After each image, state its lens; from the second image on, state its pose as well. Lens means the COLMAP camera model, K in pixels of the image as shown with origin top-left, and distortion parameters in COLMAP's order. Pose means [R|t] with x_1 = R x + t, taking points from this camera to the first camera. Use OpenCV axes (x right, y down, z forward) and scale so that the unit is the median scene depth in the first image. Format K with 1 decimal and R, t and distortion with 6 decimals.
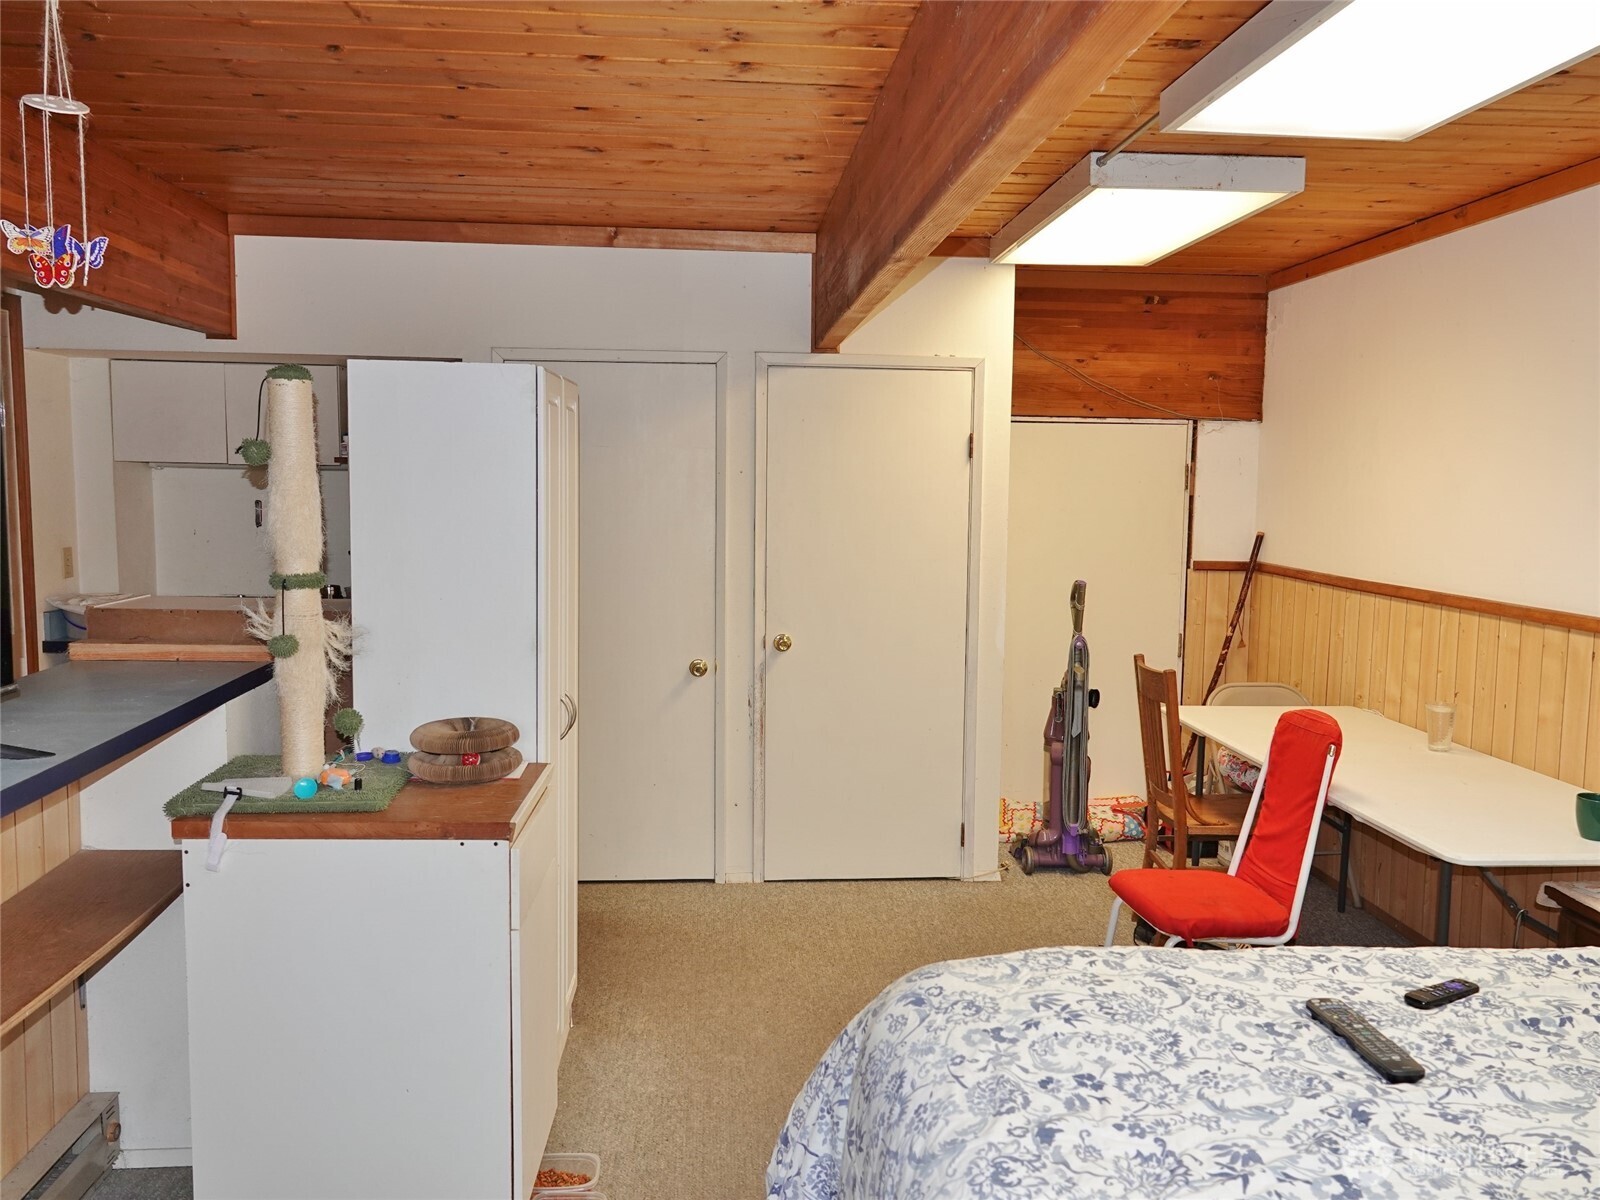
lens RADIAL K [[1252.7, 0, 800.5], [0, 1252.7, 597.7], [0, 0, 1]] dist [0.006562, -0.001356]
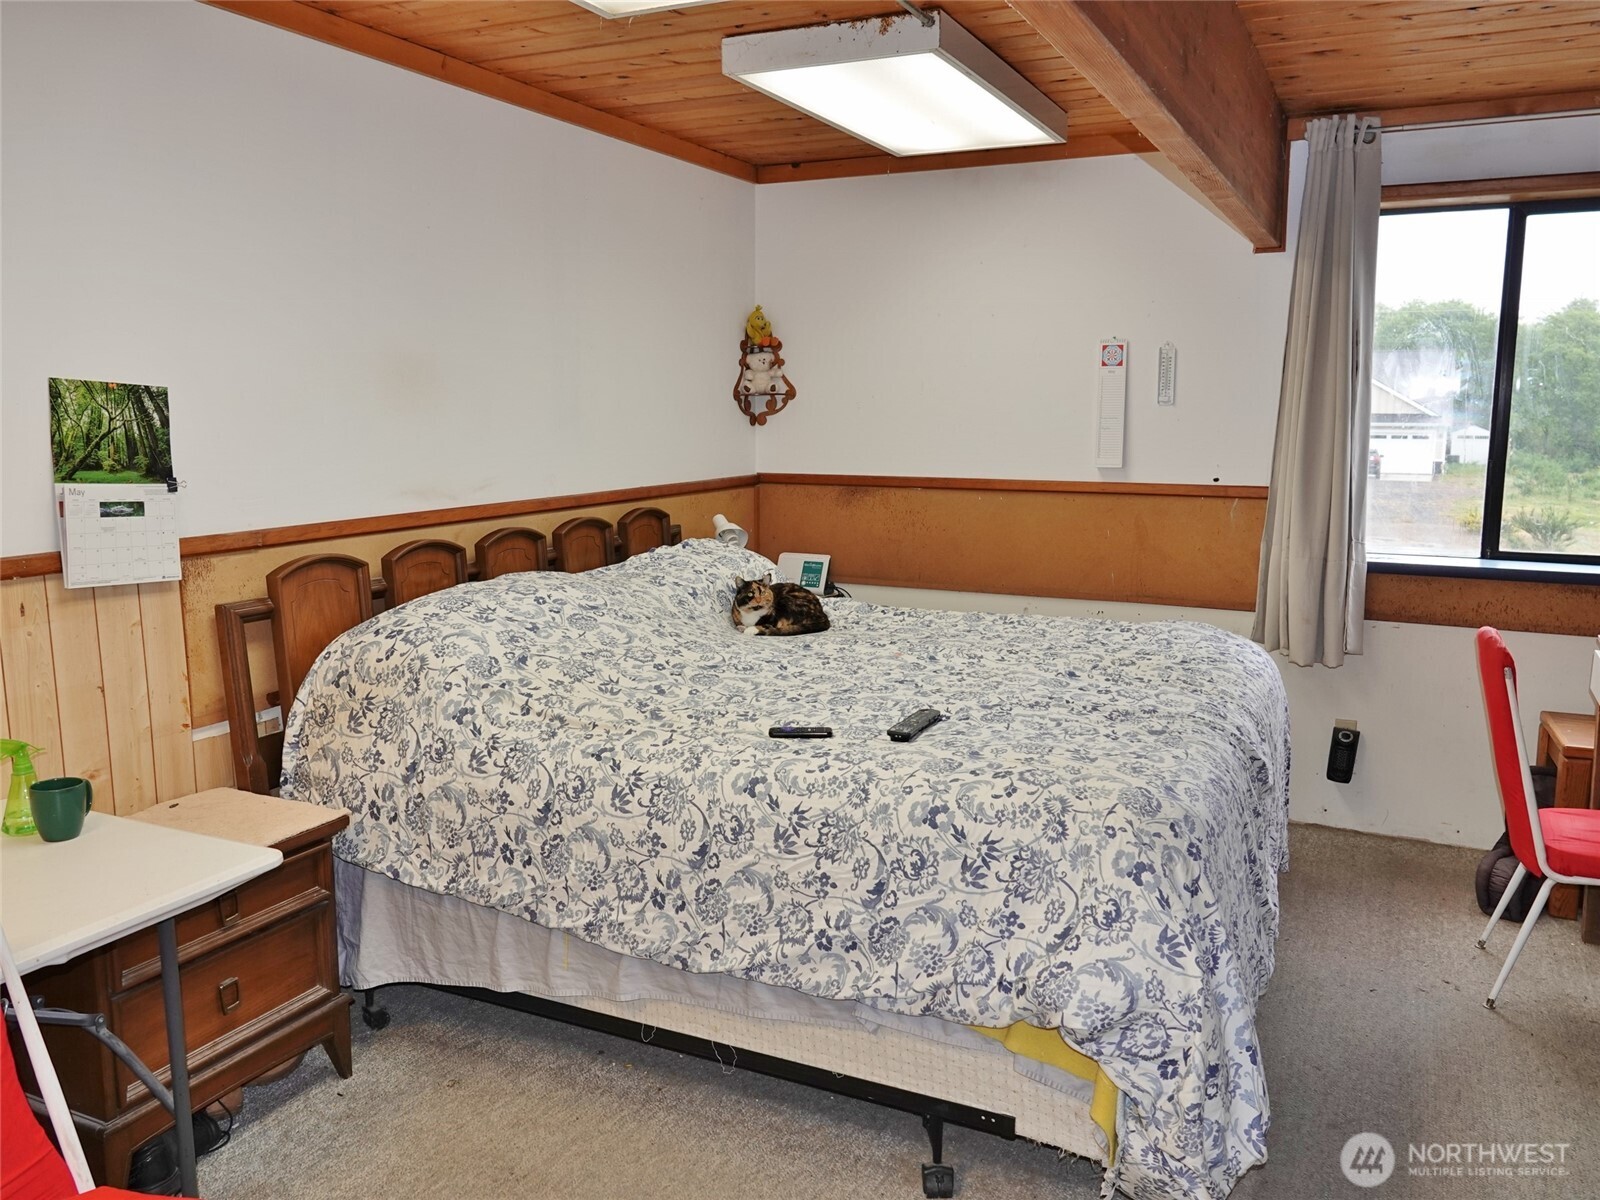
lens RADIAL K [[1252.7, 0, 802.9], [0, 1252.7, 600.2], [0, 0, 1]] dist [0.006562, -0.001356]
pose [[-0.864194, -0.084657, 0.495986, -0.209551], [0.044456, 0.969042, 0.242859, -0.198169], [-0.501192, 0.231927, -0.833677, 2.306631]]
